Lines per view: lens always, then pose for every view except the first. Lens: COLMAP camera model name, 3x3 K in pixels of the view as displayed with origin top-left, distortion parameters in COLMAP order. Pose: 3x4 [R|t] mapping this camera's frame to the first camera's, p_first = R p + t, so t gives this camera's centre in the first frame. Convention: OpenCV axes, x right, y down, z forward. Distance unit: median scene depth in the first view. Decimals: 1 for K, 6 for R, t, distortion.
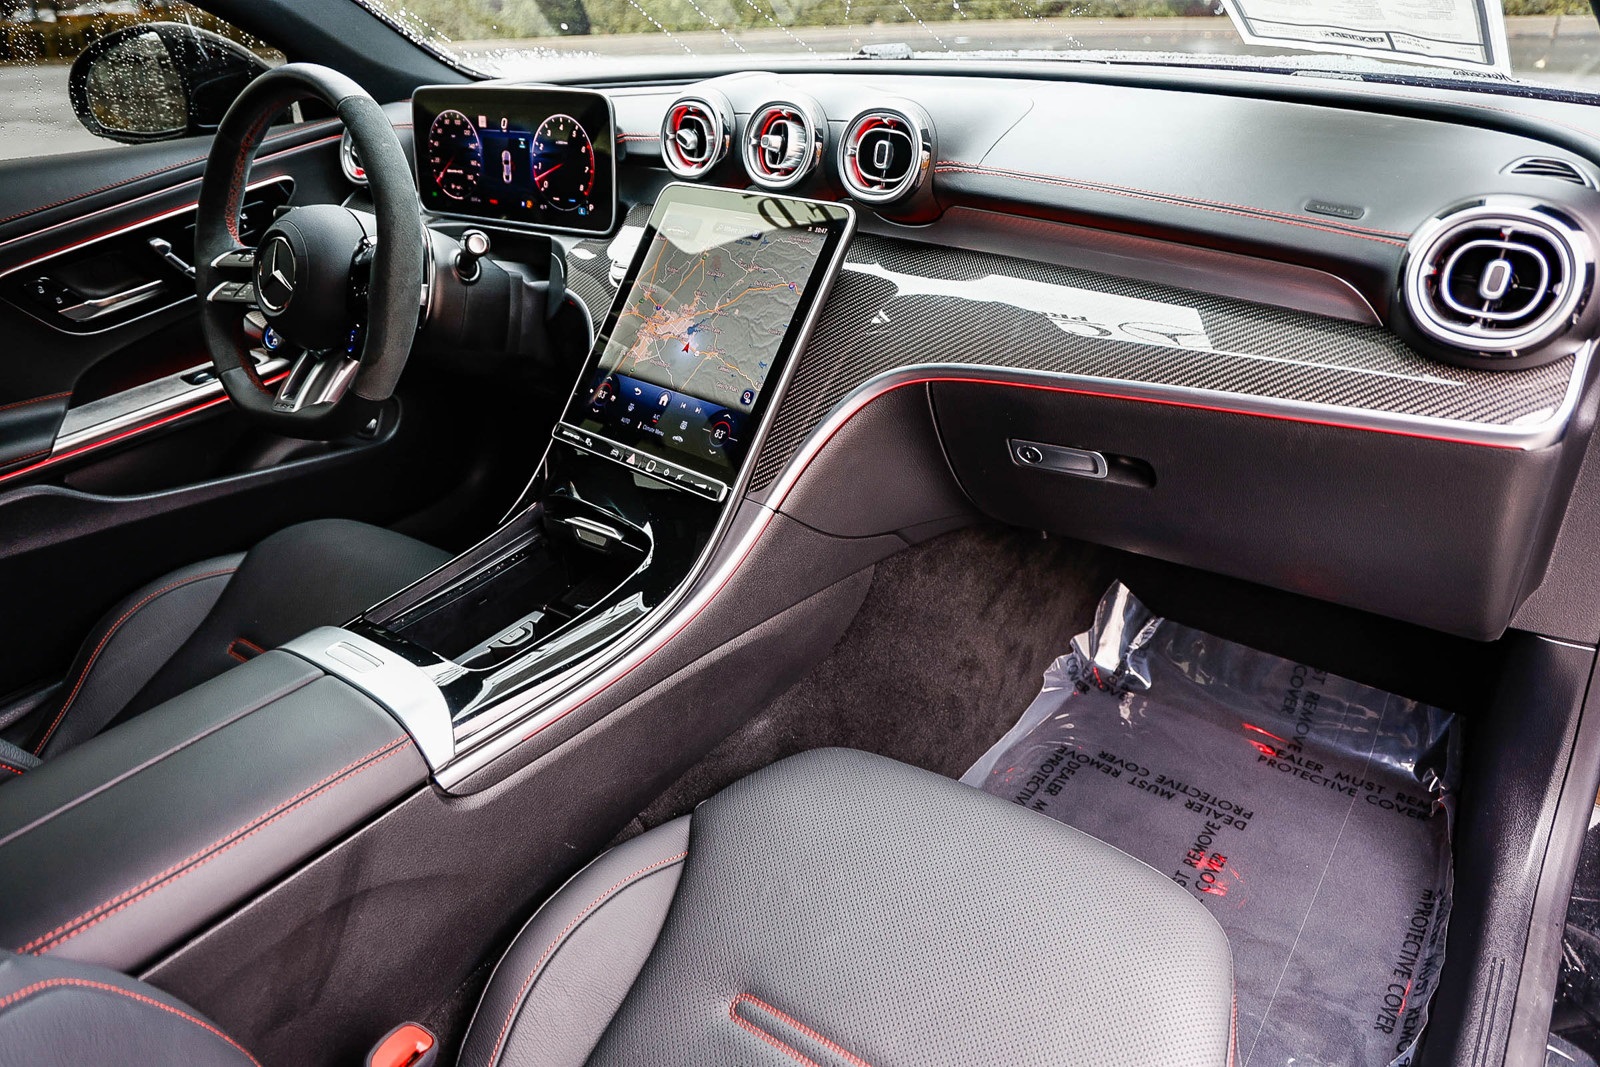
lens RADIAL K [[1090.9, 0, 804.2], [0, 1090.9, 545.6], [0, 0, 1]] dist [-0.046906, 0.030374]
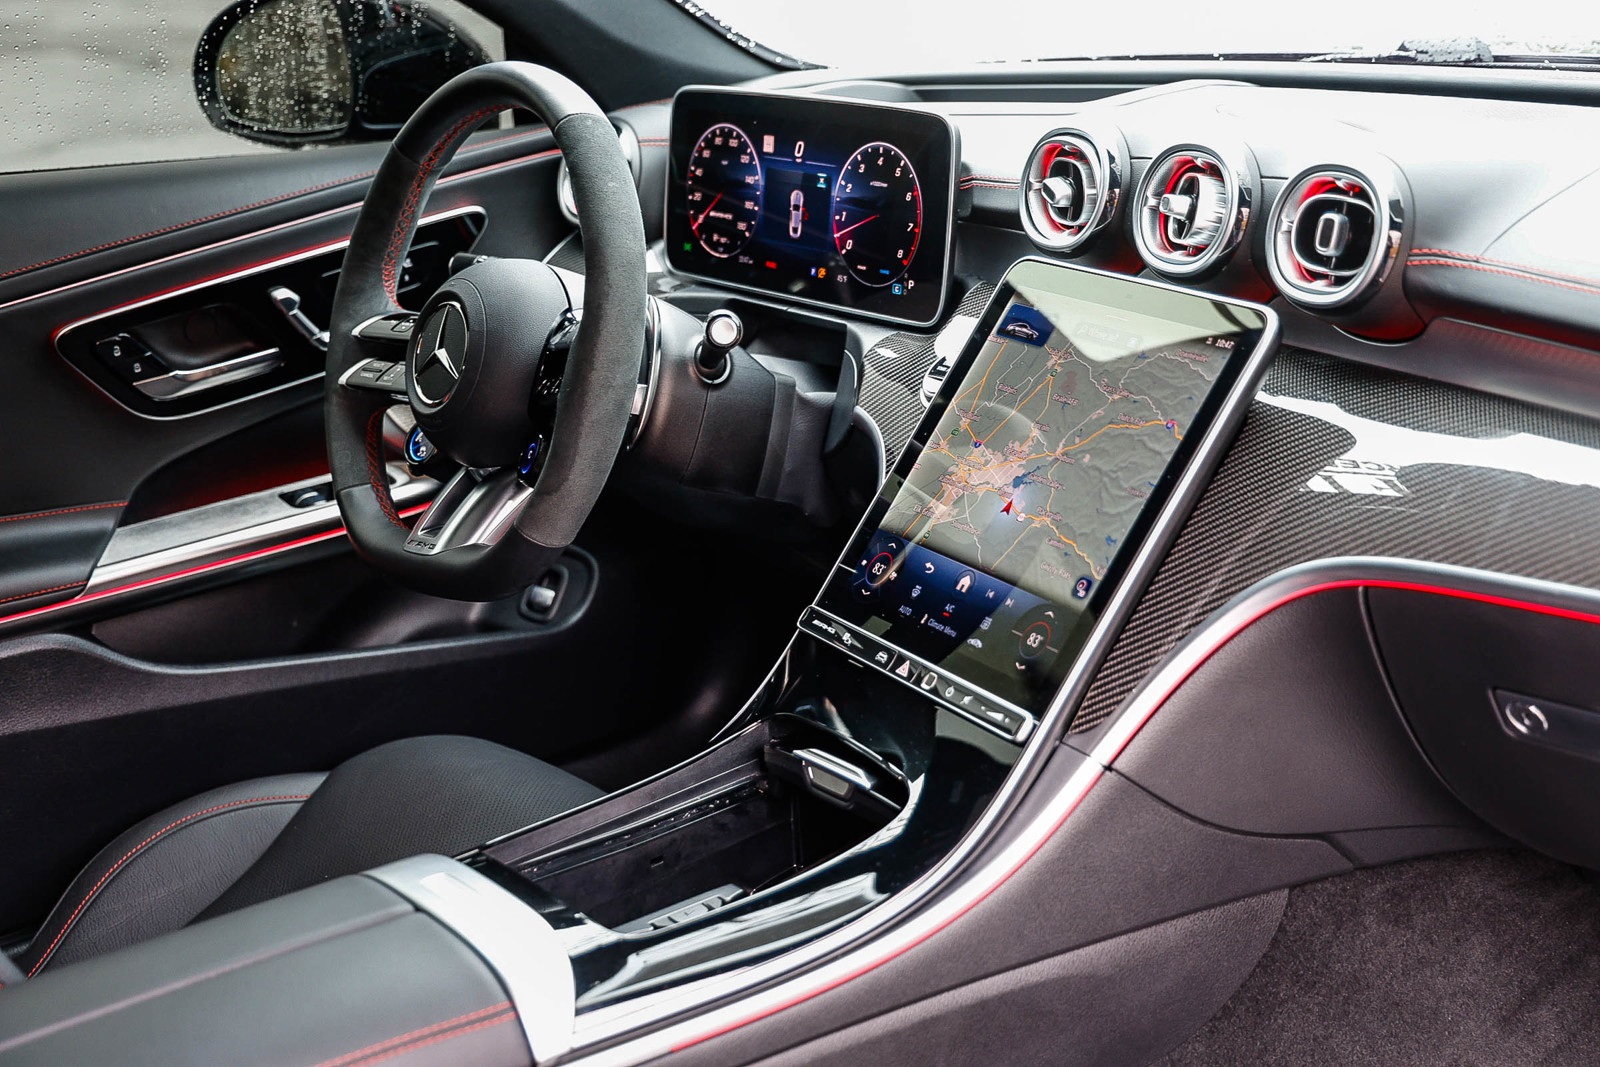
lens RADIAL K [[2291.5, 0, 801.9], [0, 2291.5, 535.4], [0, 0, 1]] dist [0.093960, 0.000000]
pose [[0.956942, 0.081316, -0.278658, 0.134353], [-0.130042, 0.978335, -0.161087, 0.060517], [0.259522, 0.190388, 0.946784, -0.275146]]
